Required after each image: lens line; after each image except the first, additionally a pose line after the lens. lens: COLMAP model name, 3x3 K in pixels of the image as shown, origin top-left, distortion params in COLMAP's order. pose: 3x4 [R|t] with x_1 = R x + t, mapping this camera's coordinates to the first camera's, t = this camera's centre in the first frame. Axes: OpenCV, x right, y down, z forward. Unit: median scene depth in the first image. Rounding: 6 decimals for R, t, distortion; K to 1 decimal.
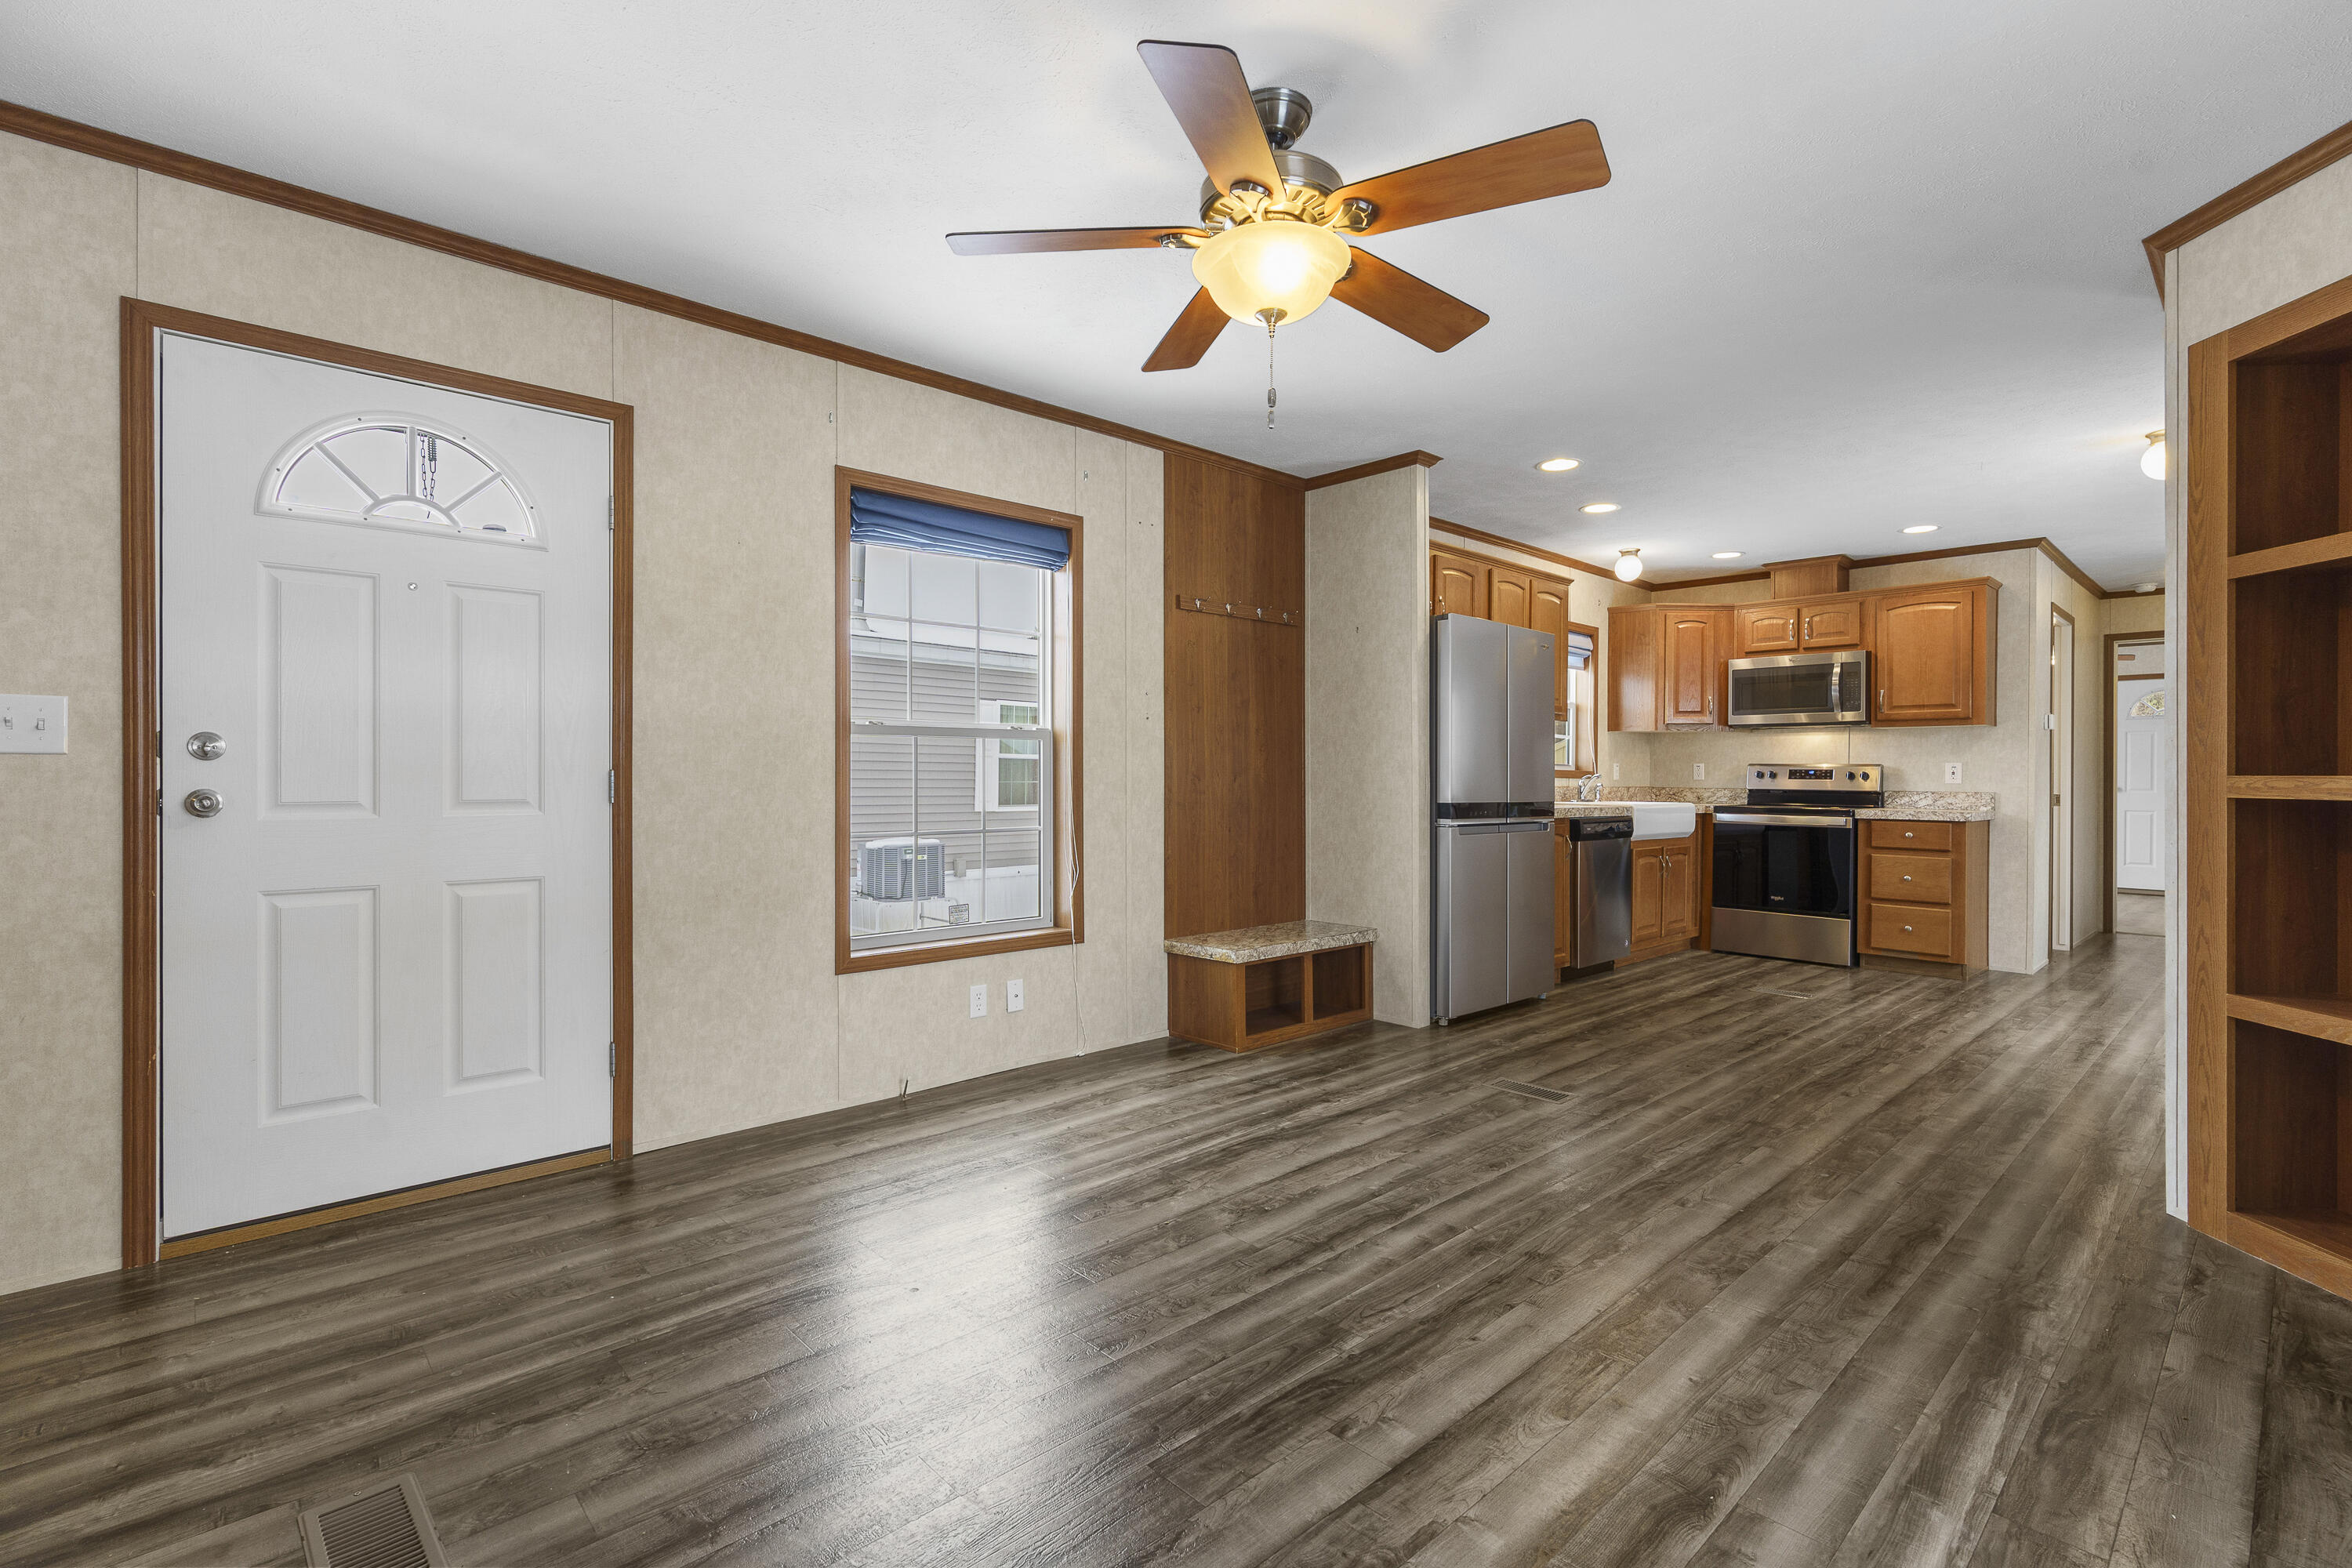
lens RADIAL K [[1065.0, 0, 1181.8], [0, 1065.0, 775.8], [0, 0, 1]] dist [-0.010524, 0.004305]
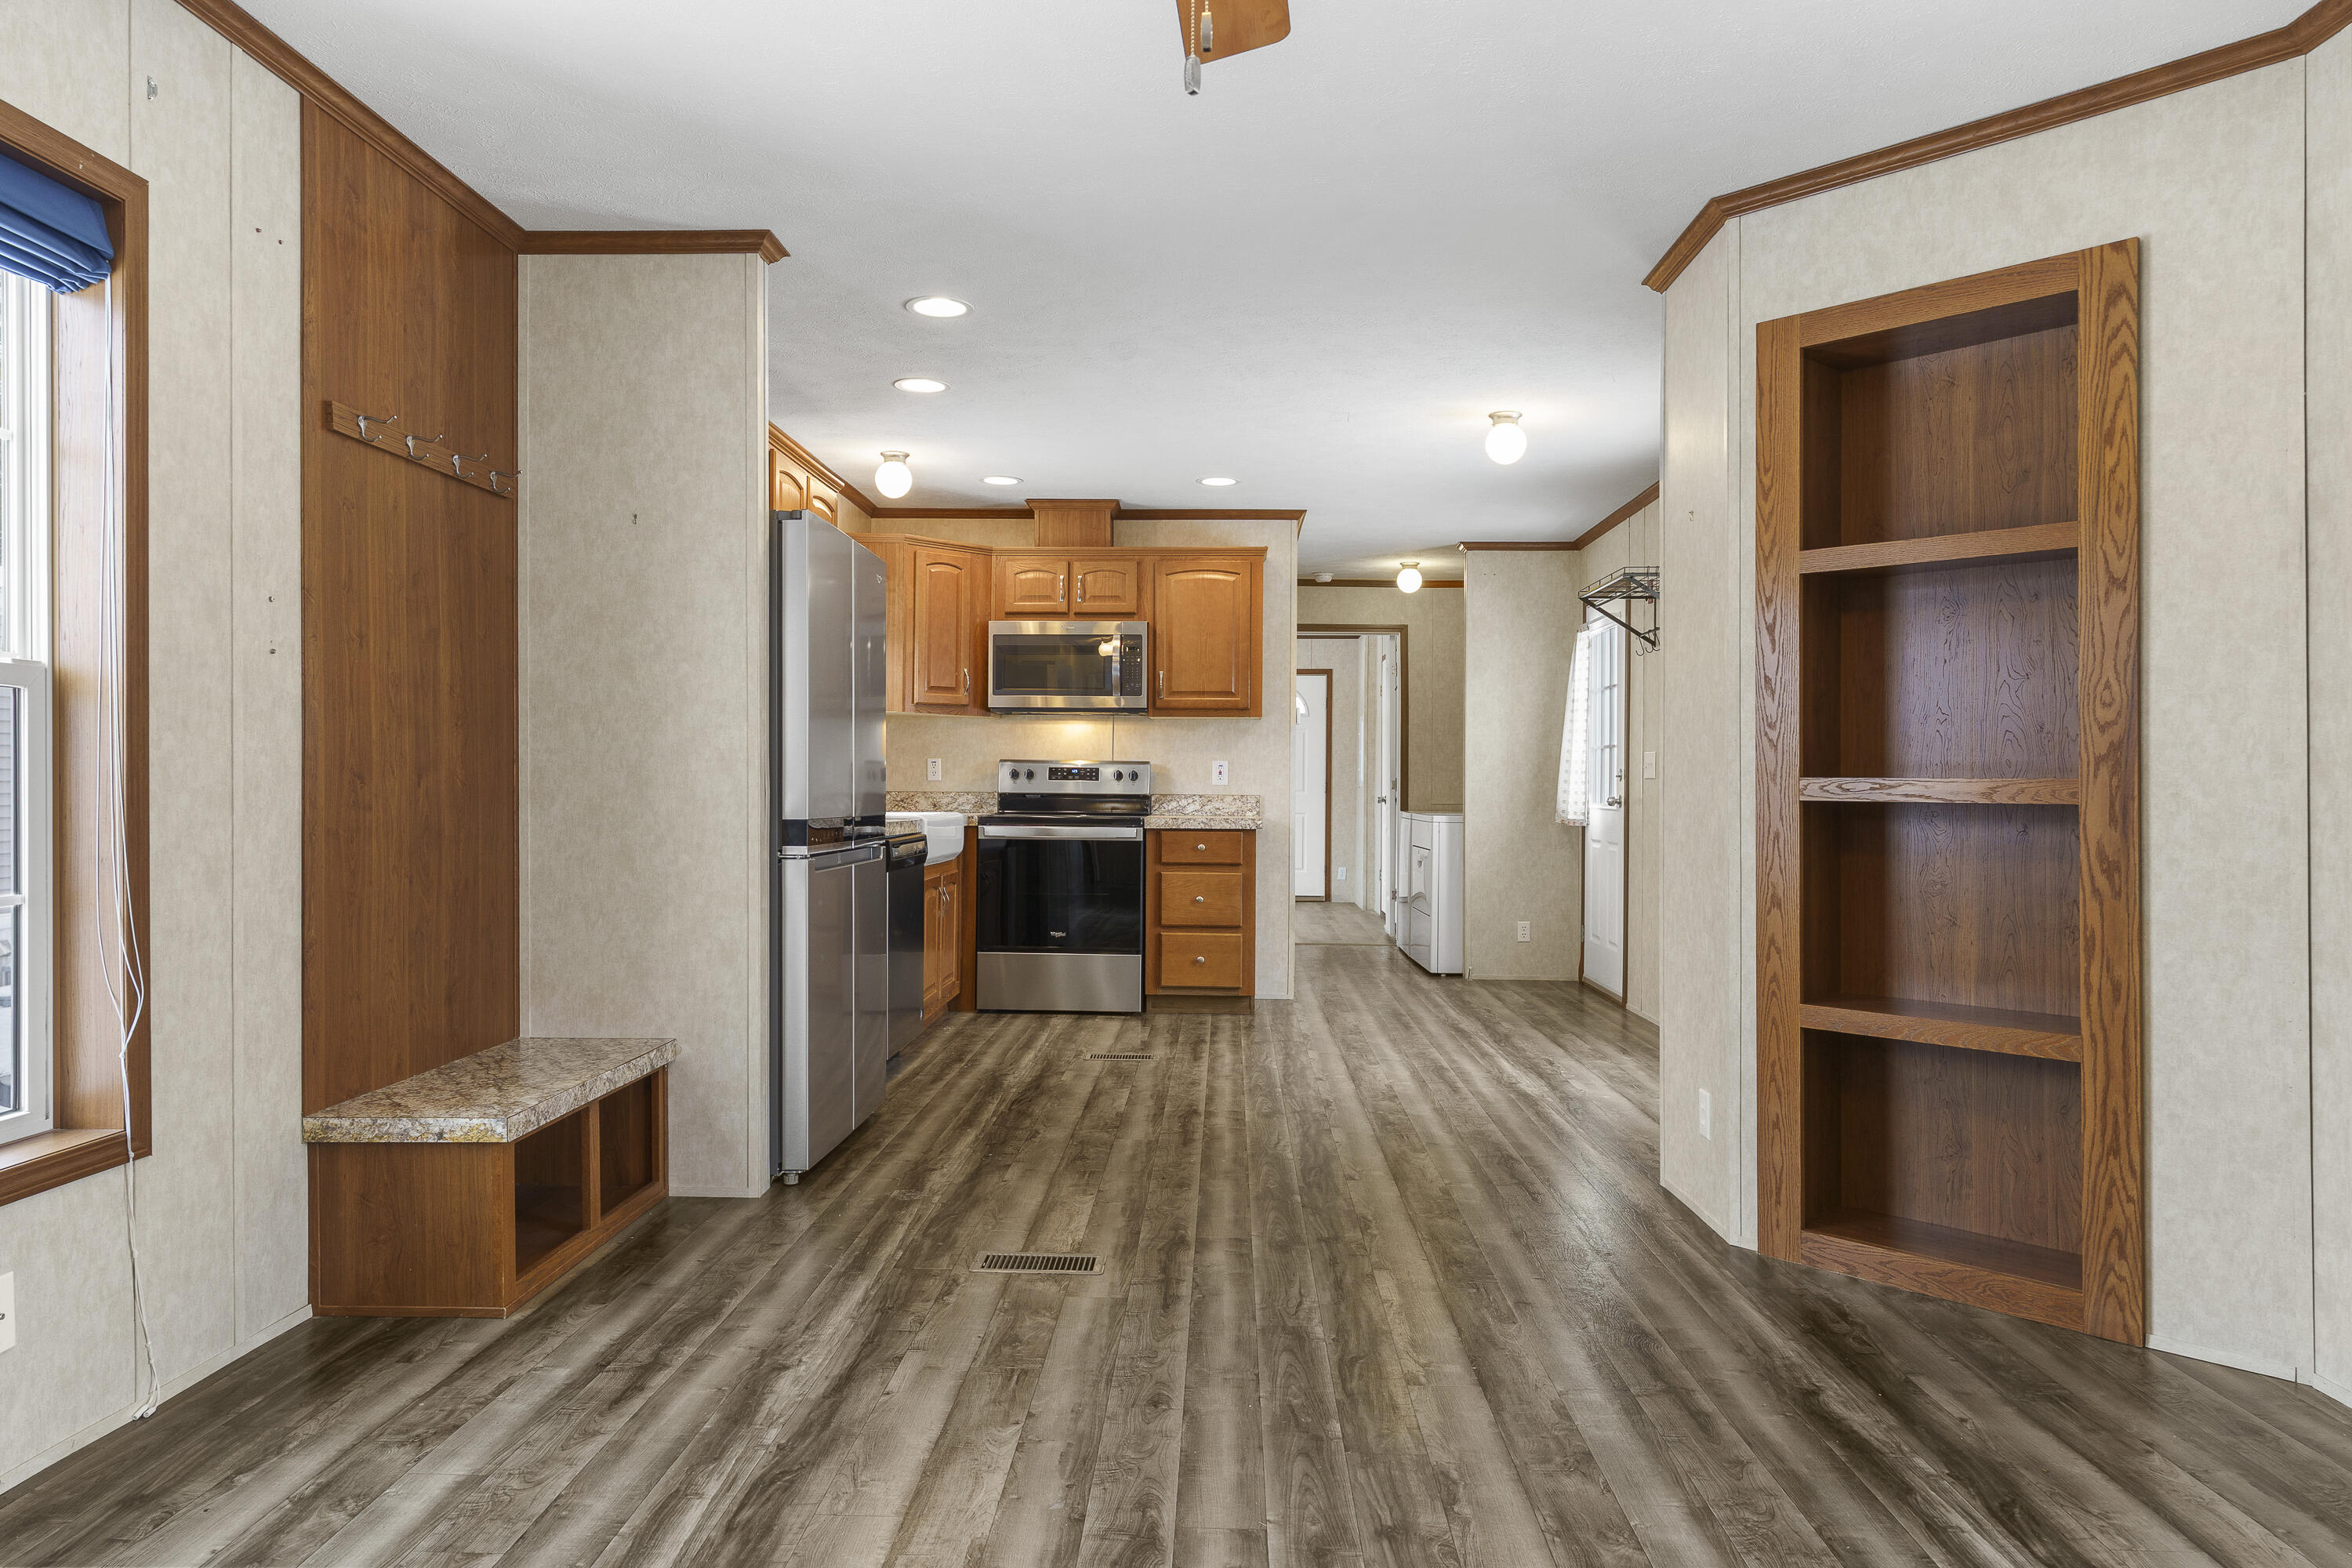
lens RADIAL K [[1493.9, 0, 1179.0], [0, 1493.9, 776.1], [0, 0, 1]] dist [0.000481, 0.002113]
pose [[0.708246, 0.001539, 0.705964, -0.292513], [-0.002430, 0.999997, 0.000258, -0.000484], [-0.705962, -0.001898, 0.708247, 0.343579]]
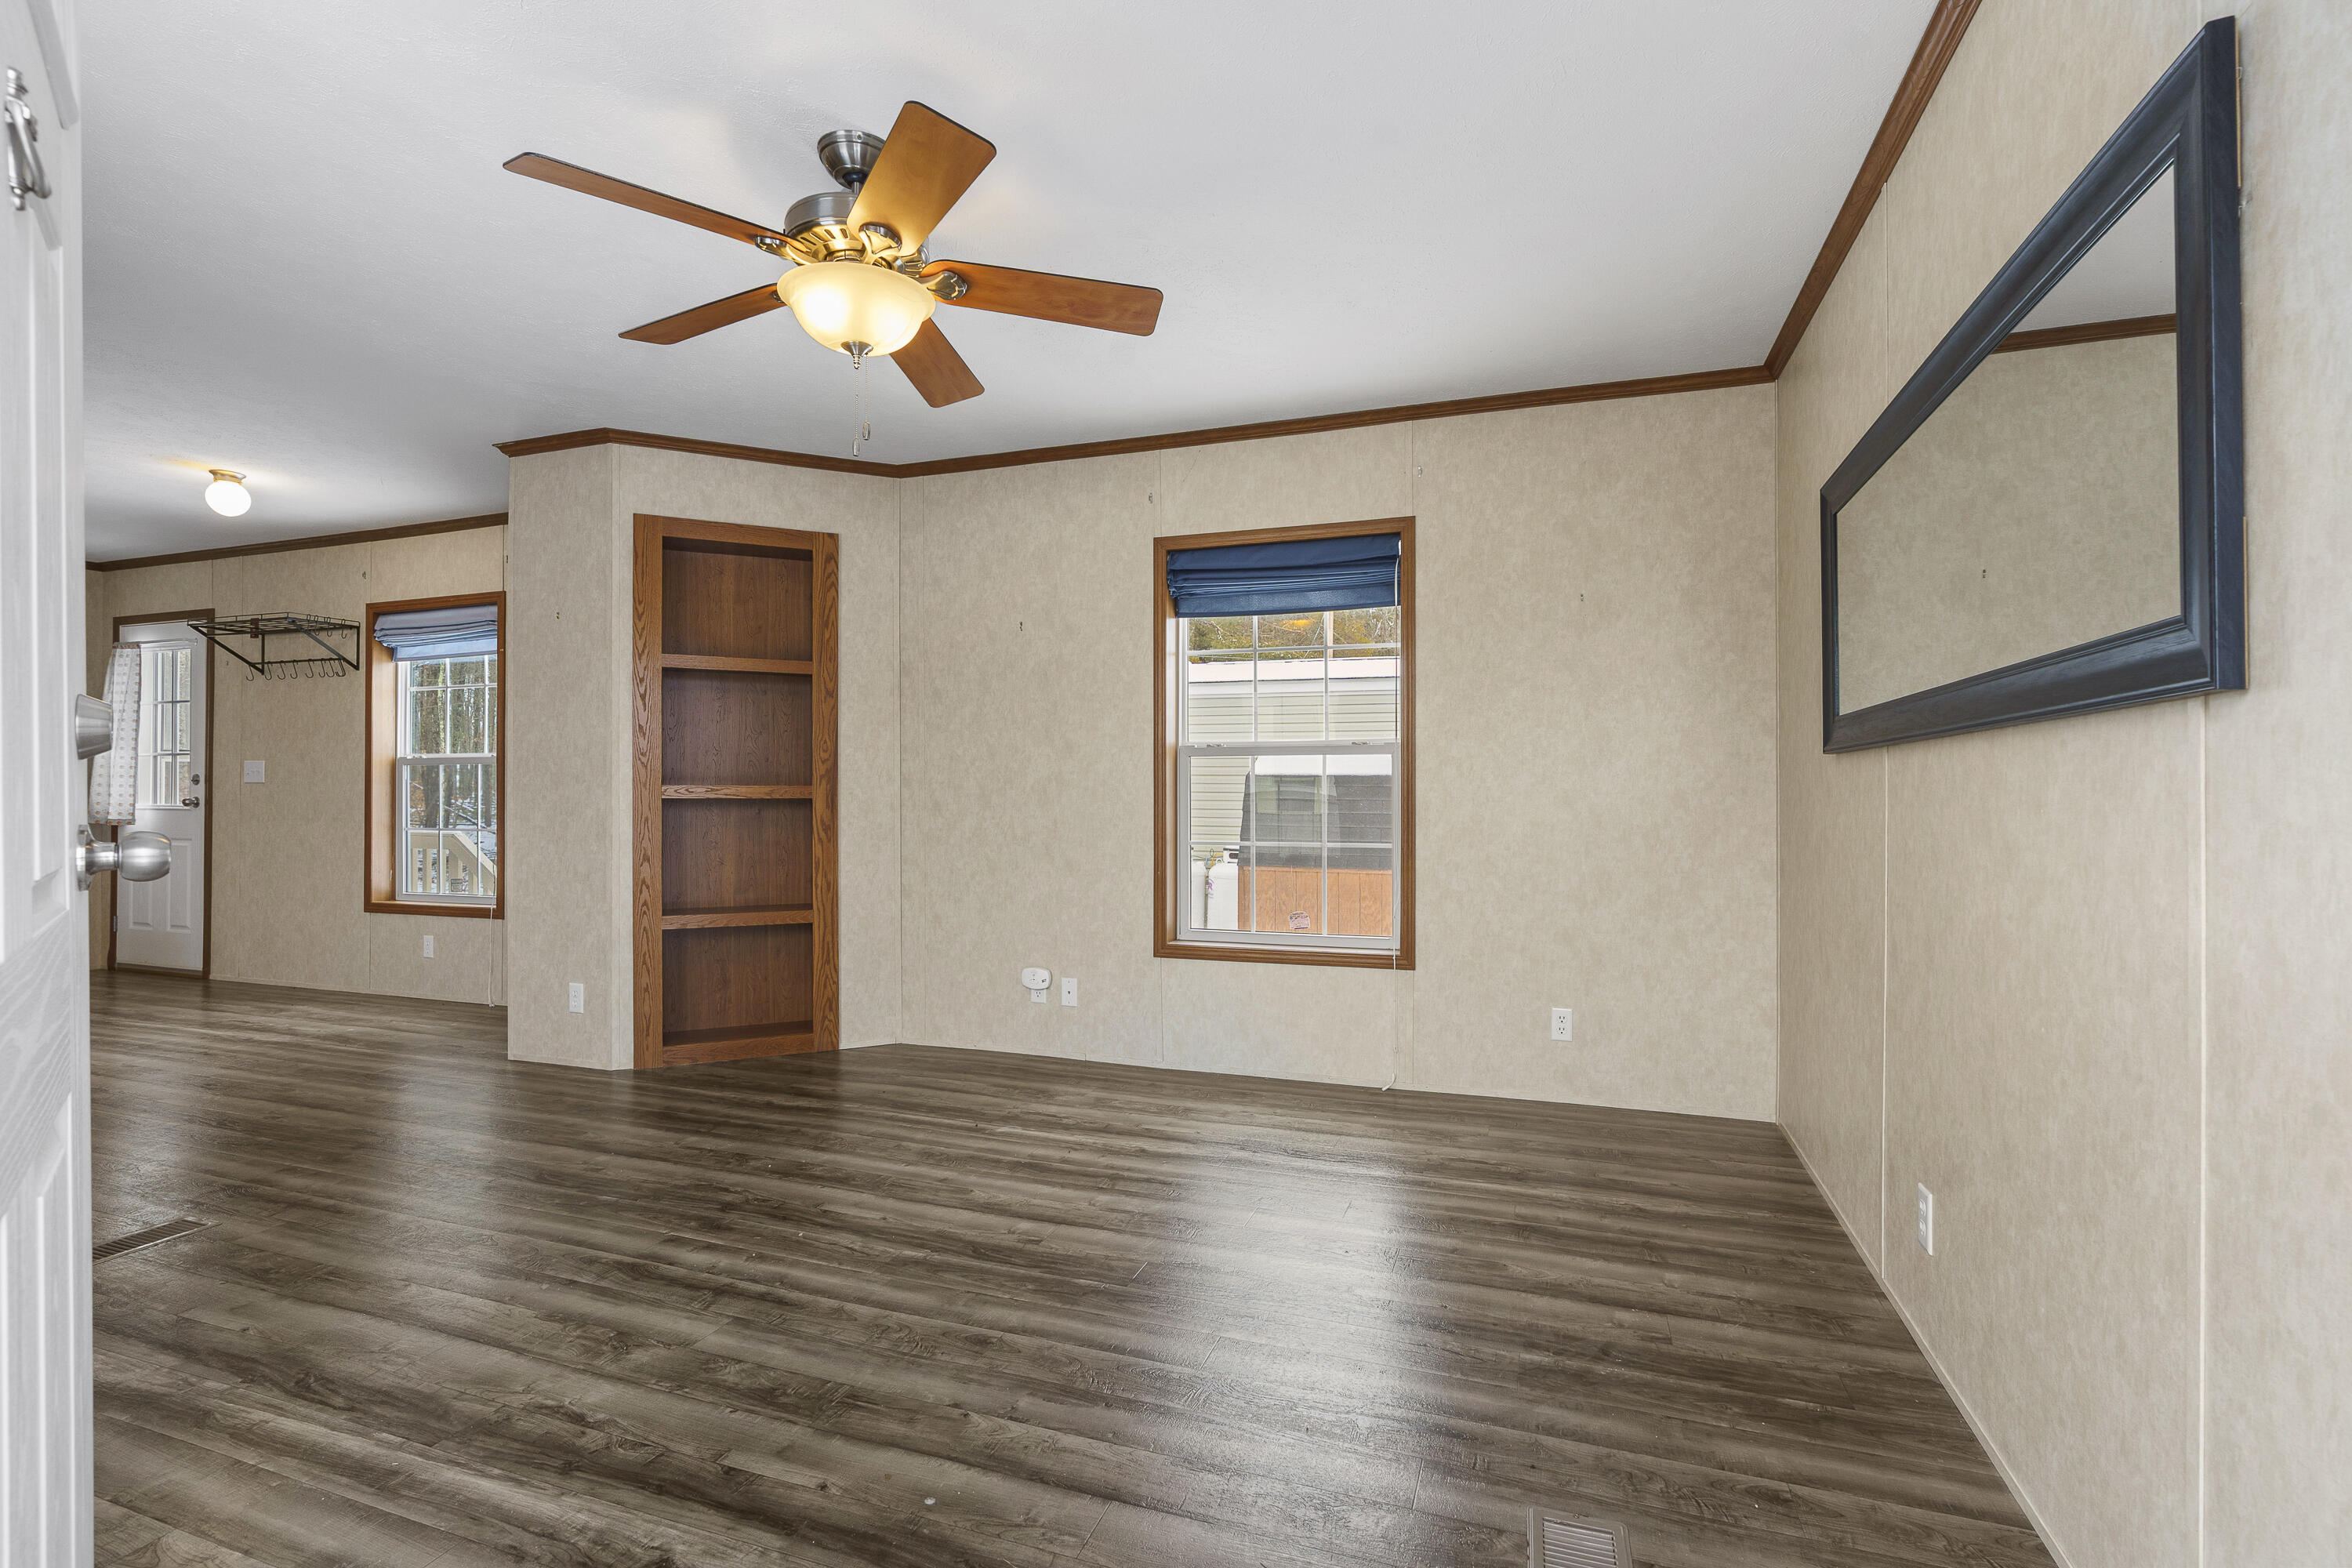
lens RADIAL K [[1065.0, 0, 1167.0], [0, 1065.0, 780.0], [0, 0, 1]] dist [-0.010524, 0.004305]
pose [[-0.452684, 0.001297, 0.891670, -0.675738], [-0.005993, 0.999972, -0.004497, -0.004326], [-0.891651, -0.007380, -0.452664, 0.825844]]
